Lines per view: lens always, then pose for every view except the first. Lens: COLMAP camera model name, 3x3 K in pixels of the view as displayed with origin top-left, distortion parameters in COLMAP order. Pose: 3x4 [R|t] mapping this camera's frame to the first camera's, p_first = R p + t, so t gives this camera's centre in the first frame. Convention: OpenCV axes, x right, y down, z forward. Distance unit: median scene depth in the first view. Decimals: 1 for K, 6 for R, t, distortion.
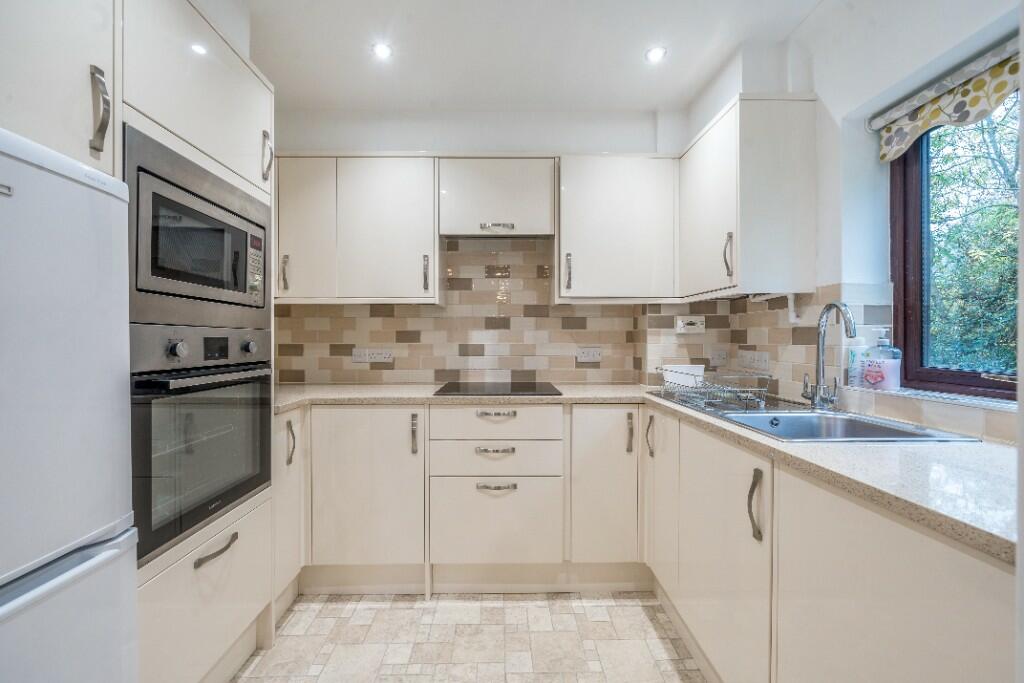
lens RADIAL K [[404.4, 0, 512.0], [0, 404.4, 341.5], [0, 0, 1]] dist [-0.000109, 0.000010]
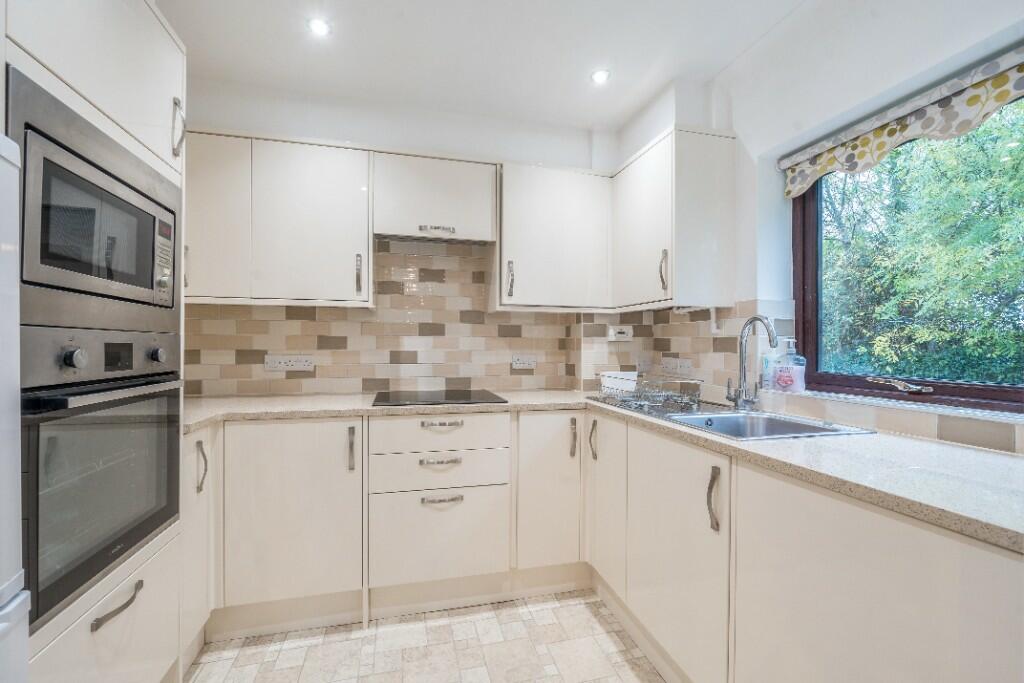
lens RADIAL K [[406.0, 0, 500.8], [0, 406.0, 345.7], [0, 0, 1]] dist [-0.000711, 0.000034]
pose [[0.975991, 0.005510, 0.217743, -0.119749], [-0.004638, 0.999979, -0.004519, -0.003461], [-0.217763, 0.003400, 0.975996, 0.026114]]
